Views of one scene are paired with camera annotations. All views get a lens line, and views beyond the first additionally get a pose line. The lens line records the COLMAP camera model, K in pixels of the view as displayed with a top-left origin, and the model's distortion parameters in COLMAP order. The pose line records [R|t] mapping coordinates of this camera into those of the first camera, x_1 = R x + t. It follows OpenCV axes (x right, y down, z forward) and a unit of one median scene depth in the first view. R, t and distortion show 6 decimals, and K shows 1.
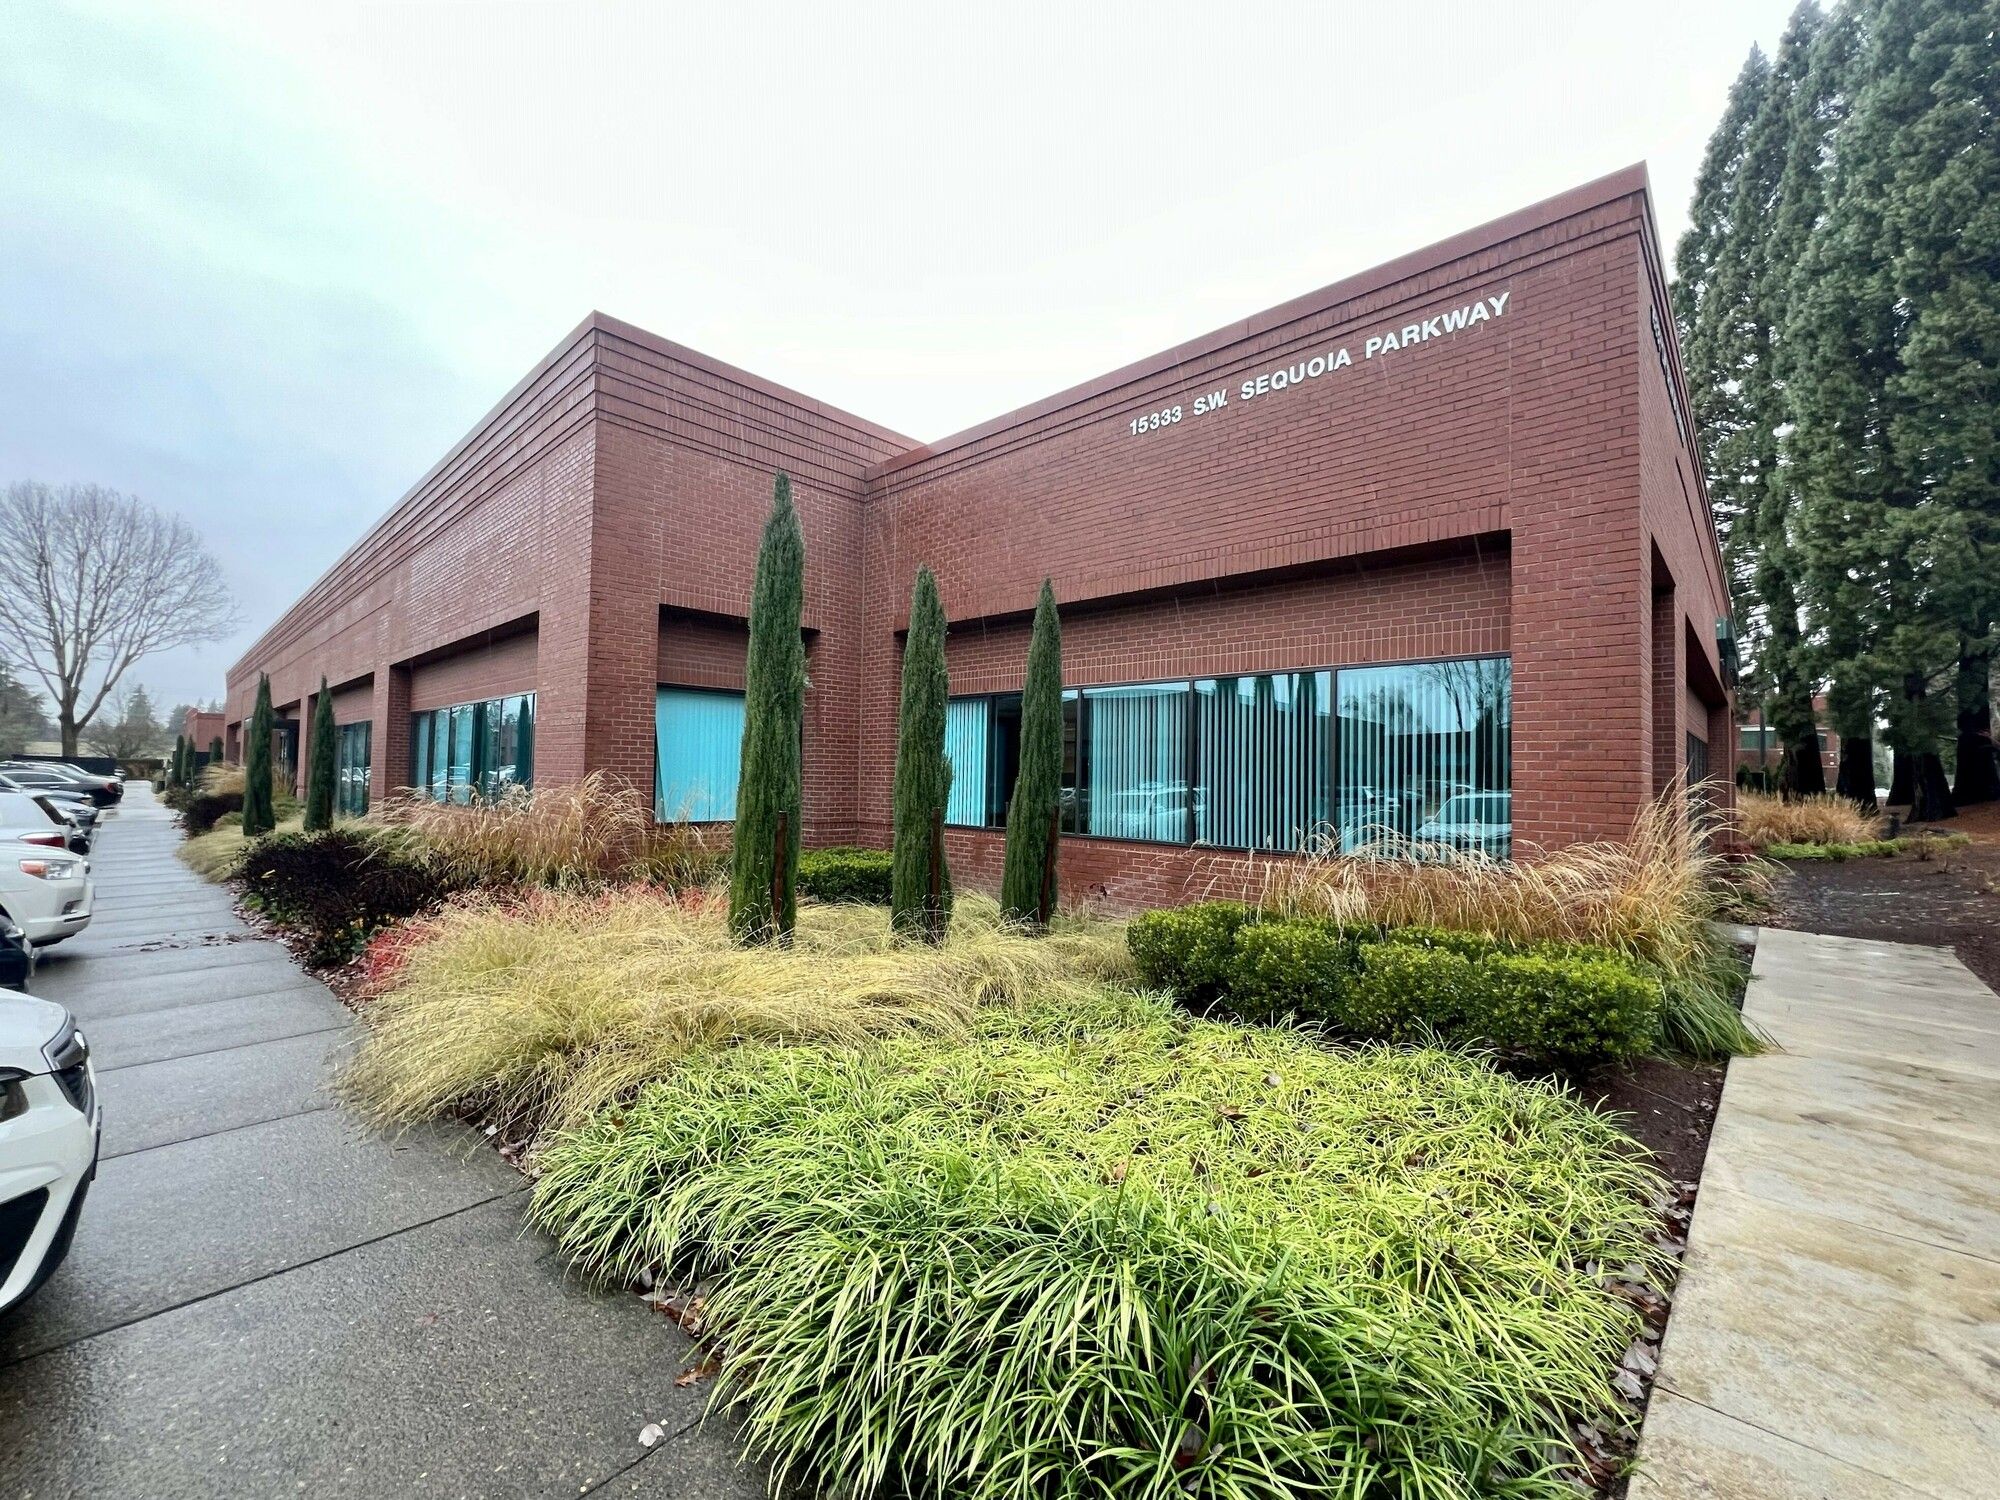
lens RADIAL K [[799.4, 0, 997.7], [0, 799.4, 727.5], [0, 0, 1]] dist [0.002403, -0.000026]
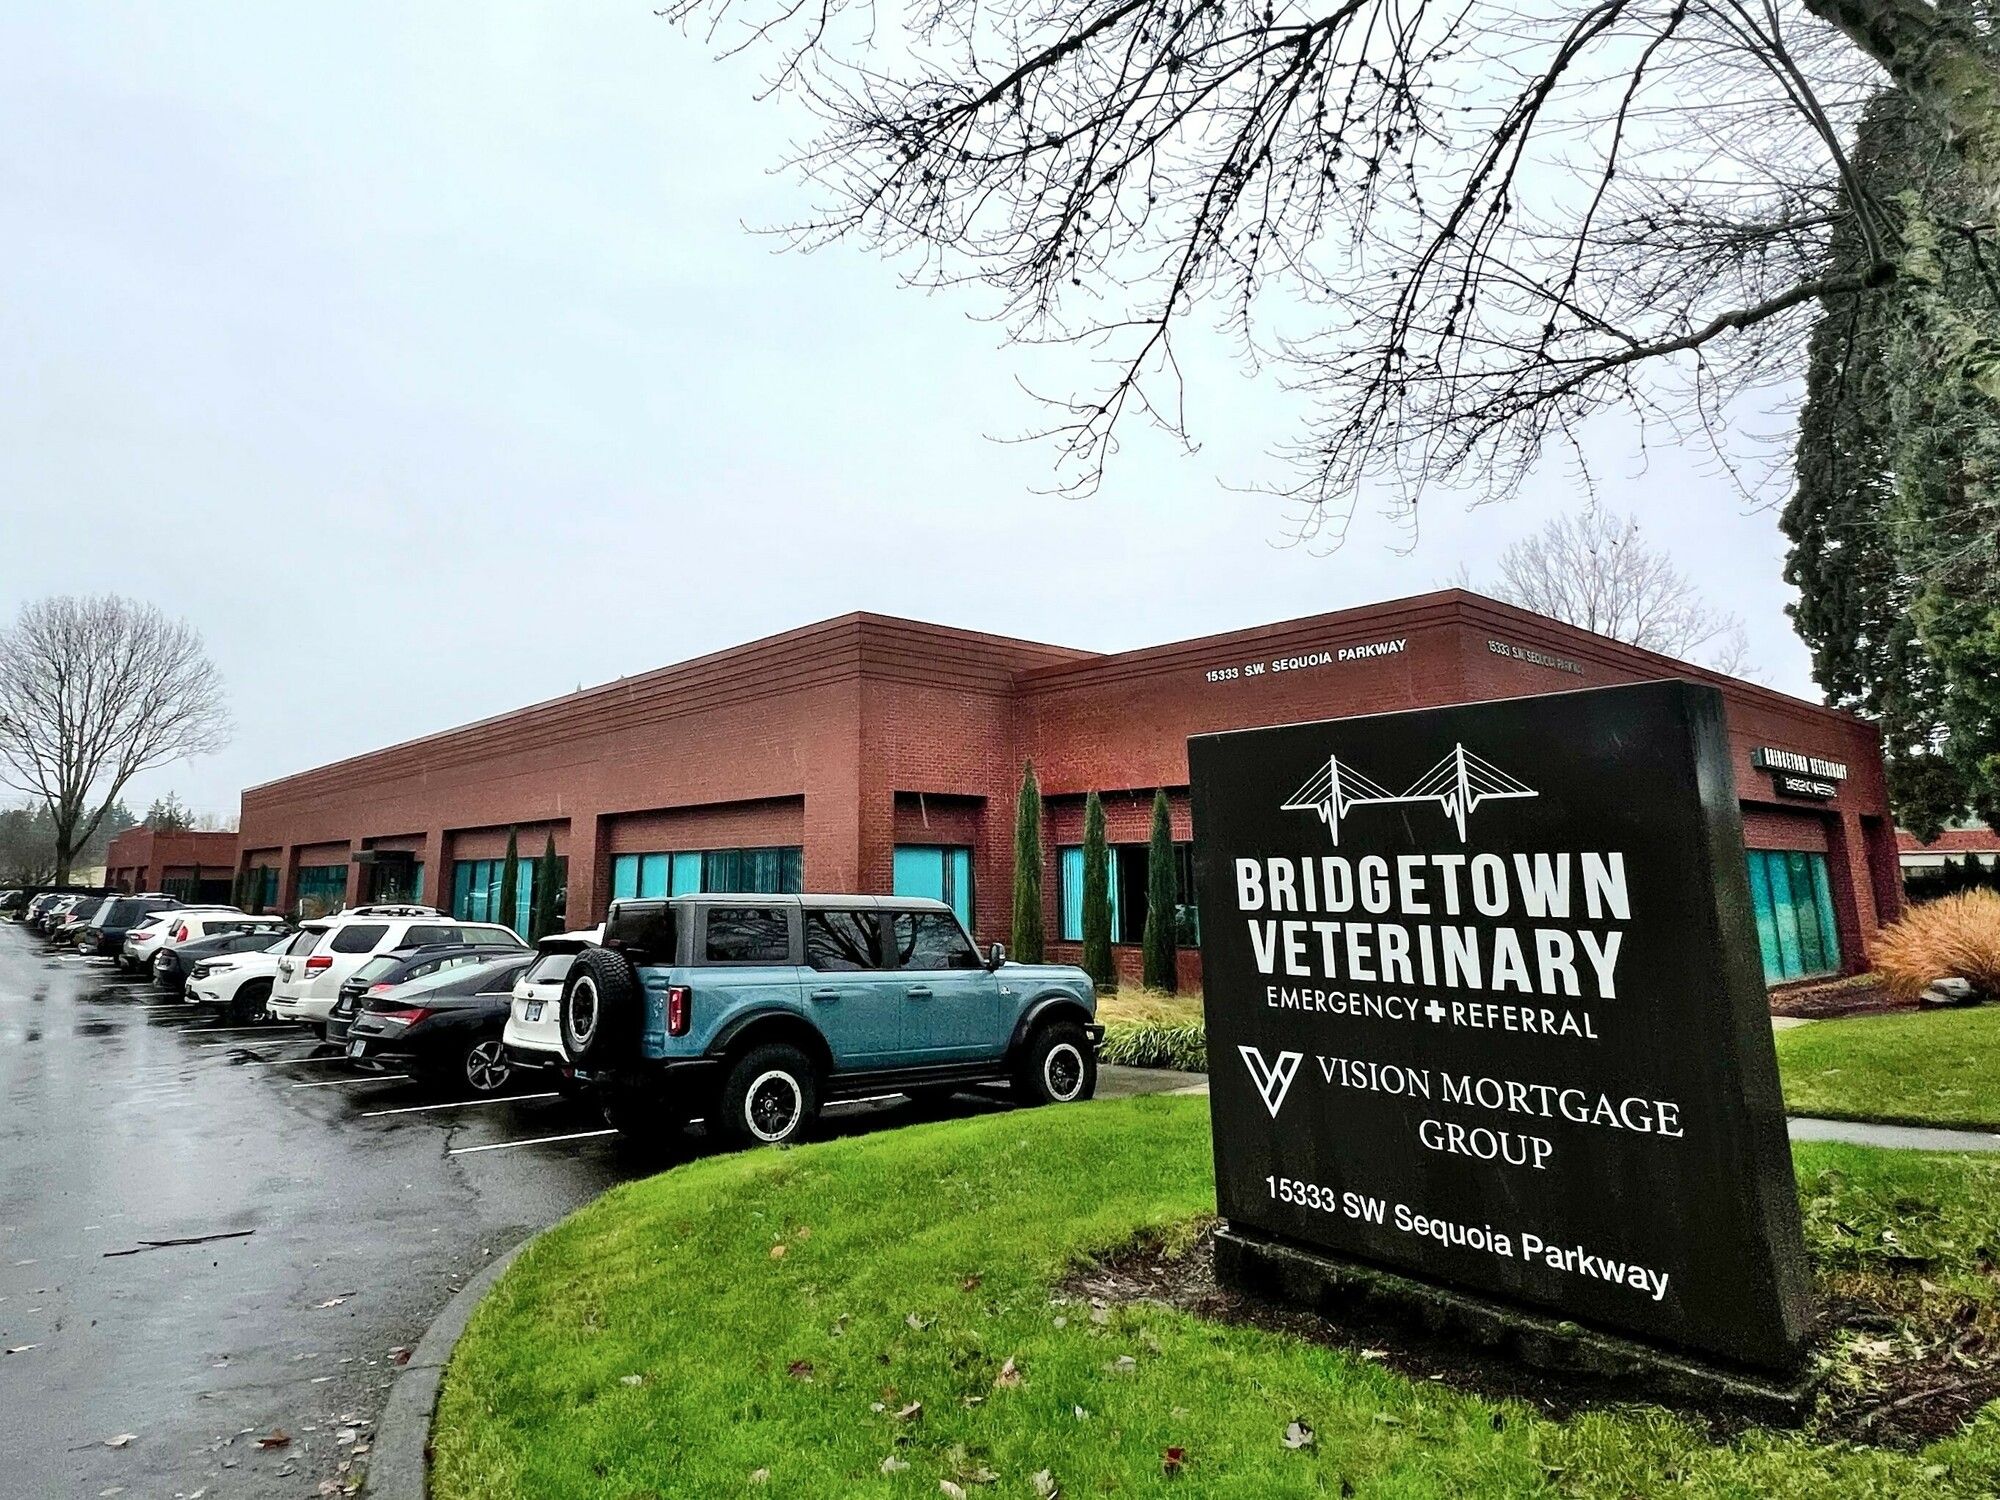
lens RADIAL K [[799.4, 0, 997.7], [0, 799.4, 727.5], [0, 0, 1]] dist [0.002403, -0.000026]
pose [[0.990836, -0.047614, -0.126397, -0.042966], [0.029103, 0.989084, -0.144451, -0.058487], [0.131895, 0.139449, 0.981406, -0.530144]]
